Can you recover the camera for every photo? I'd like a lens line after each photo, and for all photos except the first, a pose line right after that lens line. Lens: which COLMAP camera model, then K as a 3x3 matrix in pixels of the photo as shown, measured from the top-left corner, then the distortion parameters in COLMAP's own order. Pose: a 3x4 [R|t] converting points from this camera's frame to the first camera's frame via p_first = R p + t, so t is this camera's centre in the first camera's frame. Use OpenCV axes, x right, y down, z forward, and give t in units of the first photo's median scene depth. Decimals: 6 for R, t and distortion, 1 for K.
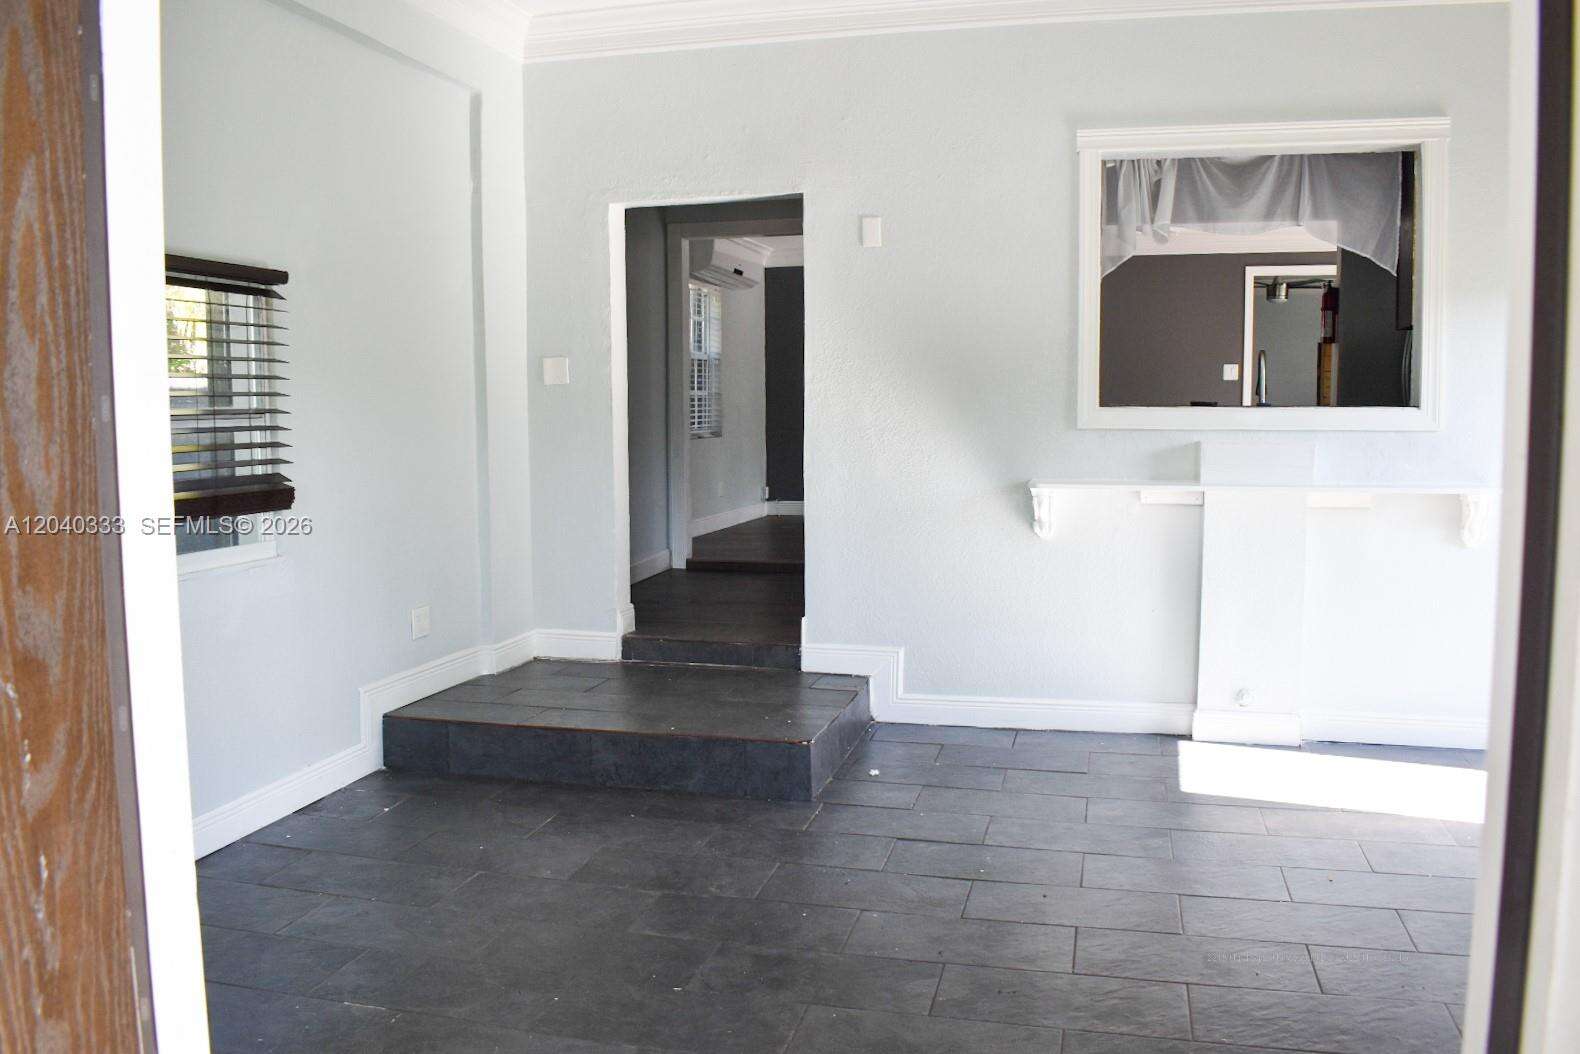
lens RADIAL K [[1316.9, 0, 777.9], [0, 1316.9, 536.1], [0, 0, 1]] dist [-0.085402, 0.003264]
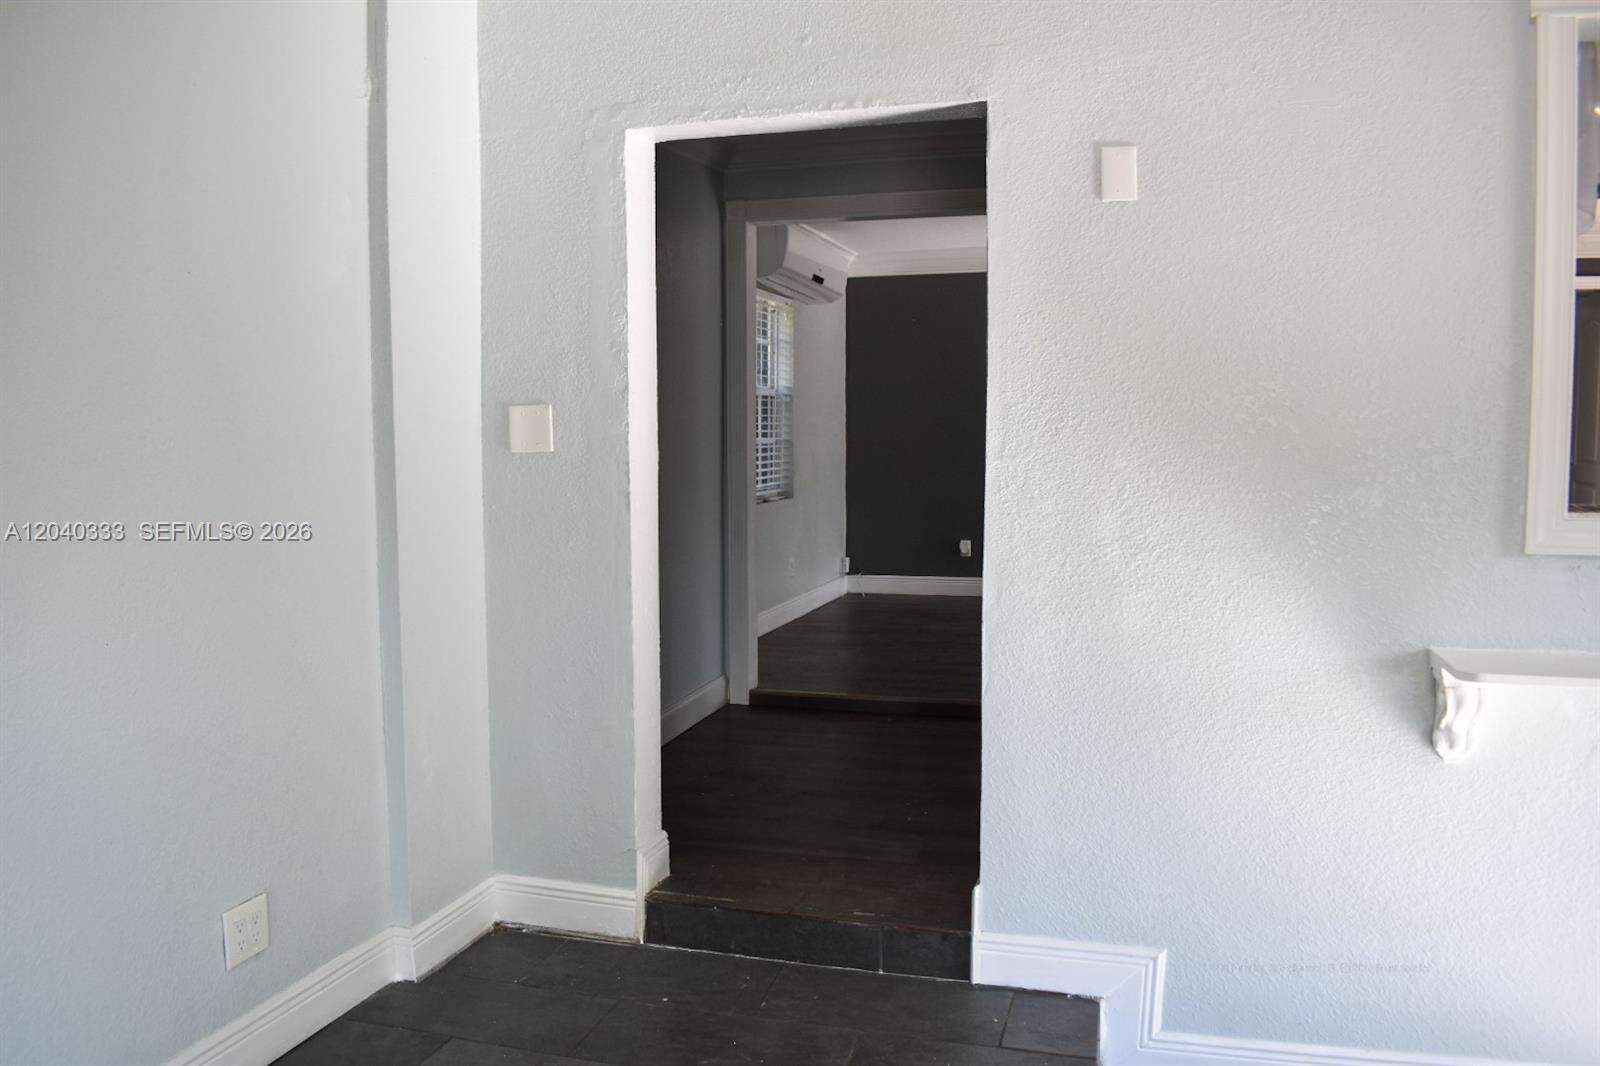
lens RADIAL K [[1226.6, 0, 800.0], [0, 1226.6, 533.0], [0, 0, 1]] dist [-0.083354, 0.004369]
pose [[0.999886, 0.005575, -0.014011, -0.044053], [-0.005747, 0.999909, -0.012244, -0.072015], [0.013941, 0.012323, 0.999827, 0.456607]]
